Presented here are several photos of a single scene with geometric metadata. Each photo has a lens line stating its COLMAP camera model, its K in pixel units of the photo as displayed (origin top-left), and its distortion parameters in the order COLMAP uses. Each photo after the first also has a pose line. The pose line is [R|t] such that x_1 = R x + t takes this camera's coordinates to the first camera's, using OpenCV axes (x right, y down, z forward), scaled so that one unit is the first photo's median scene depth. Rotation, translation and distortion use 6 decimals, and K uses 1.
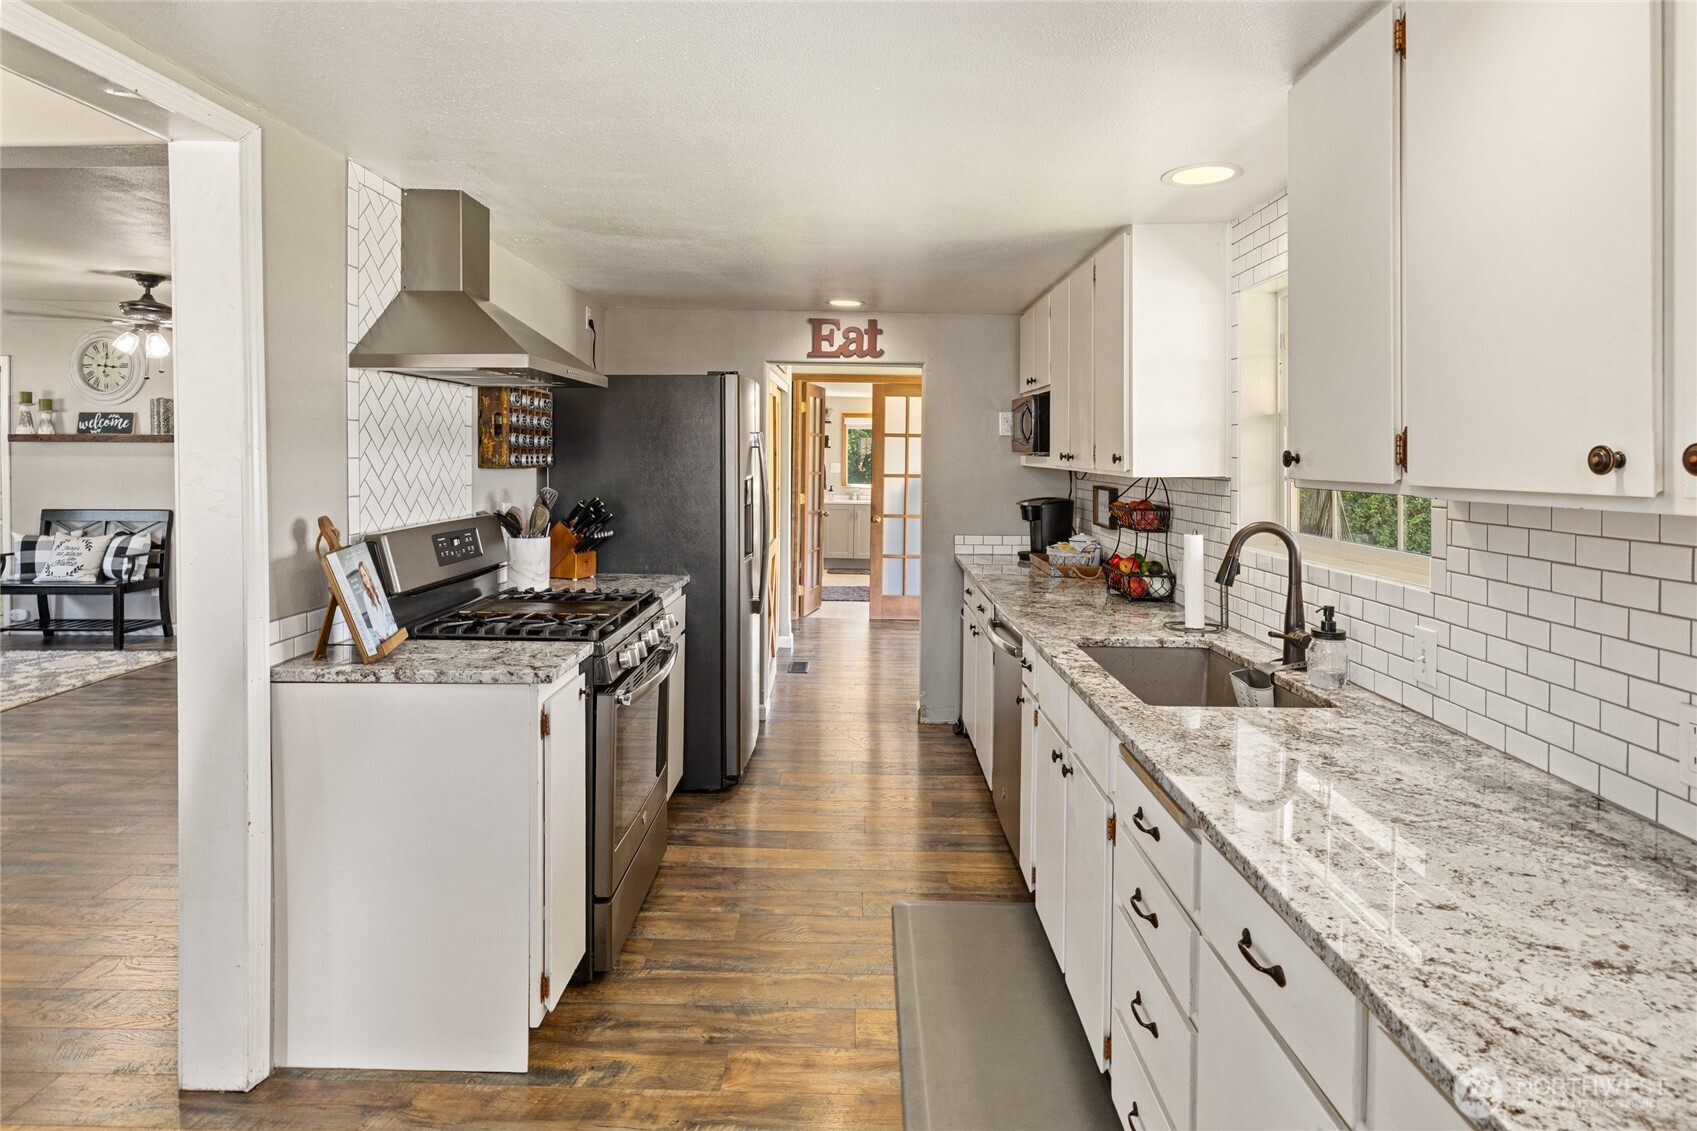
lens RADIAL K [[900.1, 0, 847.5], [0, 900.1, 468.5], [0, 0, 1]] dist [-0.001698, -0.000161]
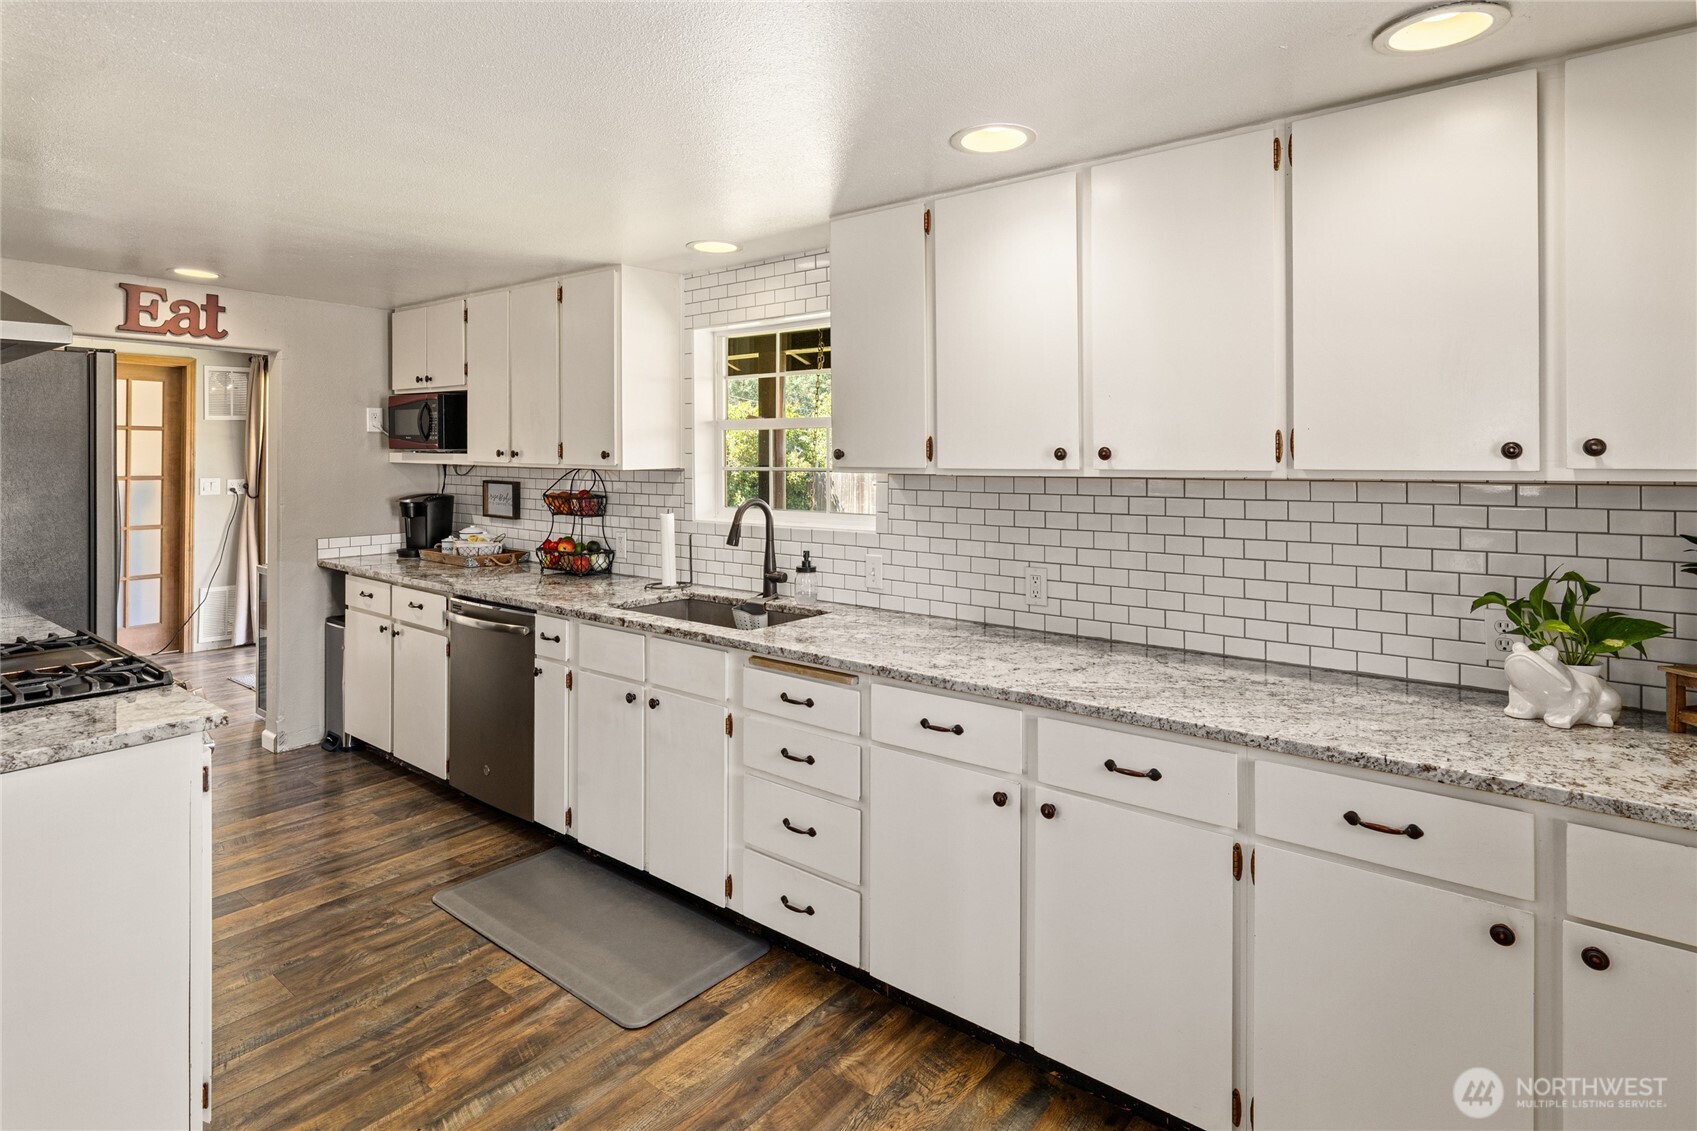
lens RADIAL K [[893.8, 0, 849.7], [0, 893.8, 449.4], [0, 0, 1]] dist [-0.002234, -0.000245]
pose [[0.616736, -0.002777, 0.787165, -0.380714], [0.015202, 0.999849, -0.008383, -0.002831], [-0.787023, 0.017137, 0.616685, 0.005199]]
